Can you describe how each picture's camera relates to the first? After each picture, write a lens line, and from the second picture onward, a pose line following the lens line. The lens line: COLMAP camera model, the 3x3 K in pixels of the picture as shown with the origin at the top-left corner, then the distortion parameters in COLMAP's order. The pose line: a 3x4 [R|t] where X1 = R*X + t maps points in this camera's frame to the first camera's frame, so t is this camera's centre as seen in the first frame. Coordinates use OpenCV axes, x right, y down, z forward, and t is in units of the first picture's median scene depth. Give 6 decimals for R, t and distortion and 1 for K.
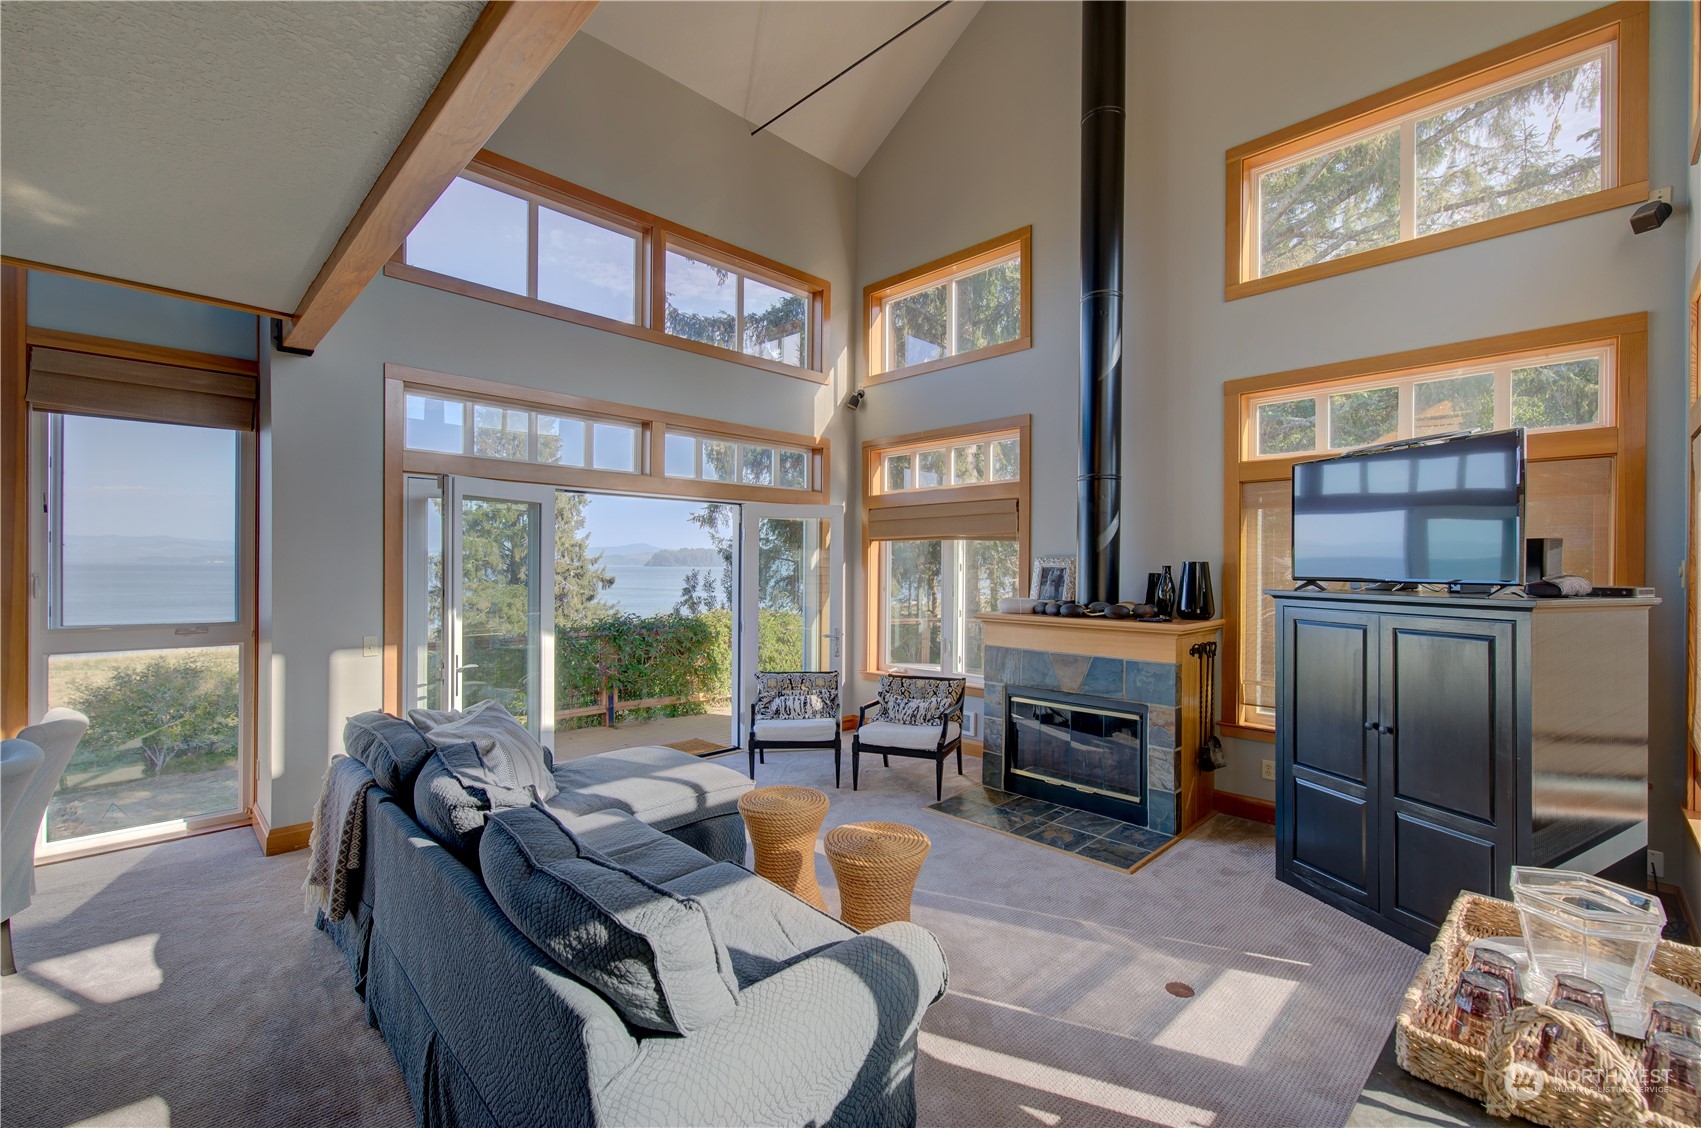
lens RADIAL K [[718.8, 0, 847.9], [0, 718.8, 563.6], [0, 0, 1]] dist [-0.001735, 0.000791]
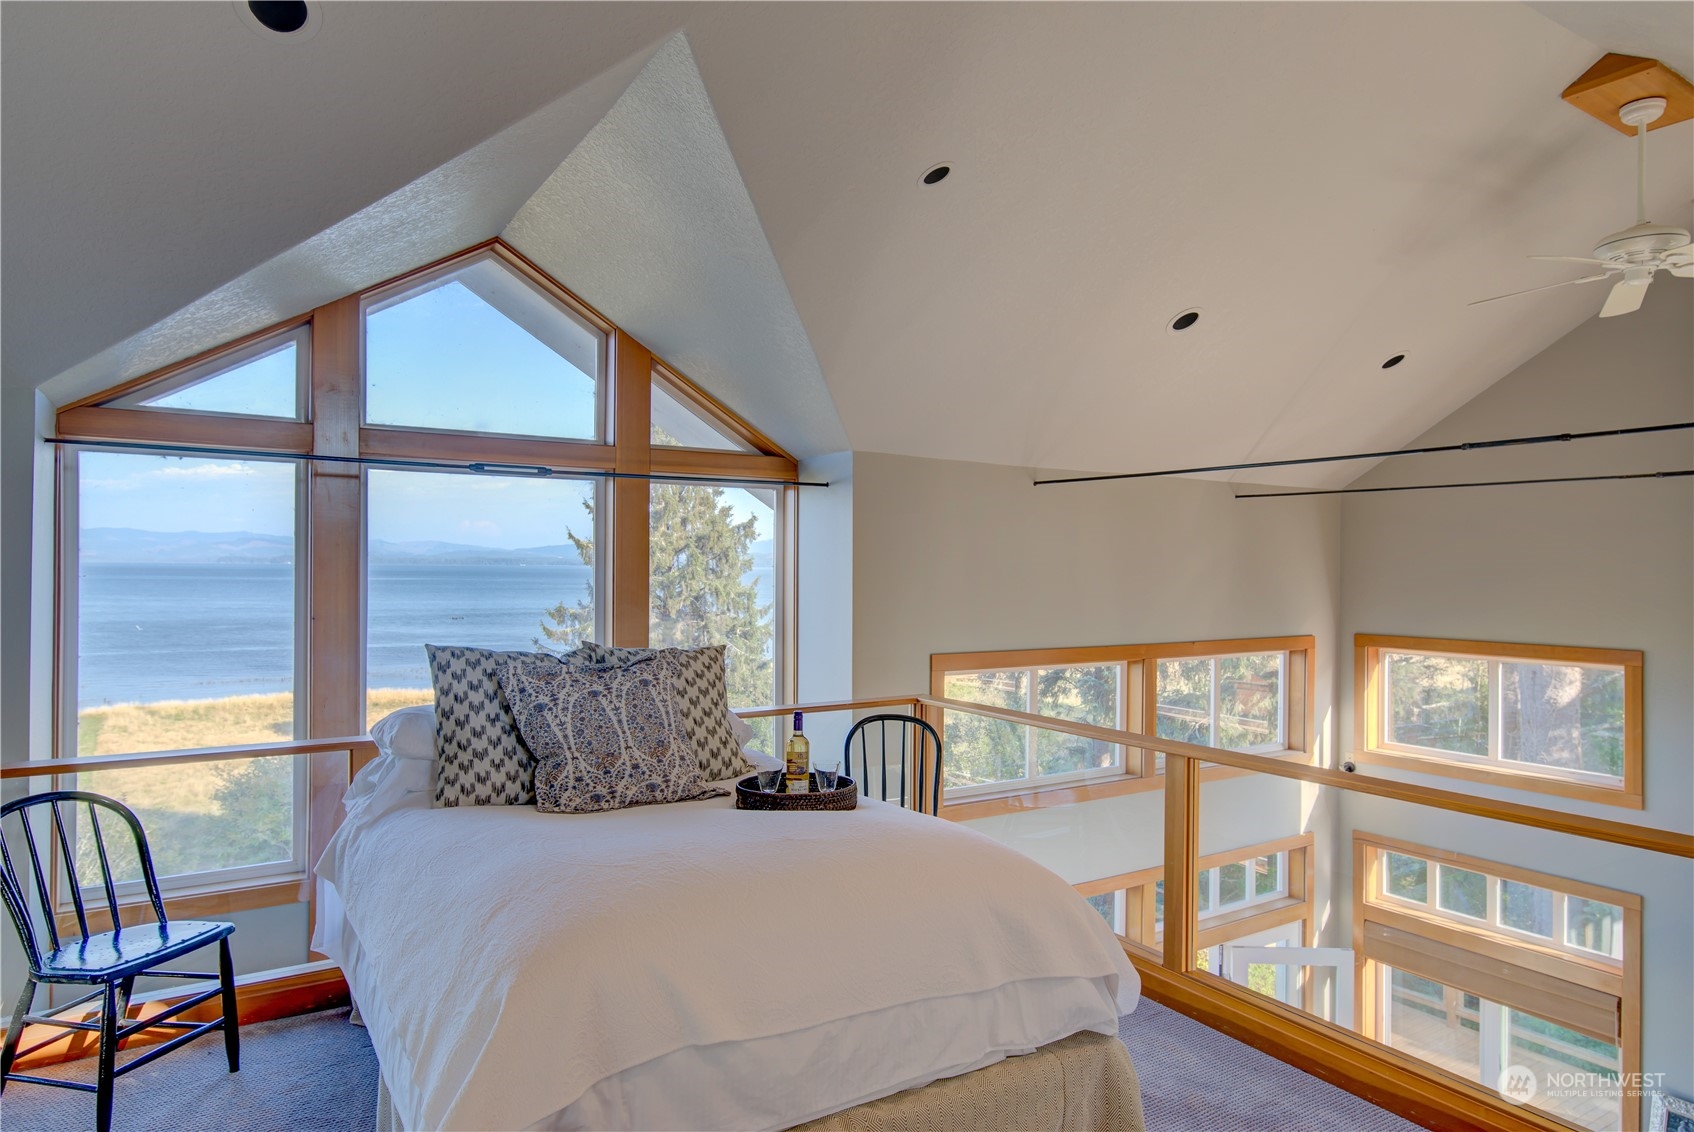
lens RADIAL K [[999.6, 0, 853.6], [0, 999.6, 565.1], [0, 0, 1]] dist [0.008565, 0.001437]
pose [[0.977061, 0.005378, -0.212889, -0.283788], [-0.006136, 0.999977, -0.002902, -0.457472], [0.212869, 0.004142, 0.977072, -0.192593]]
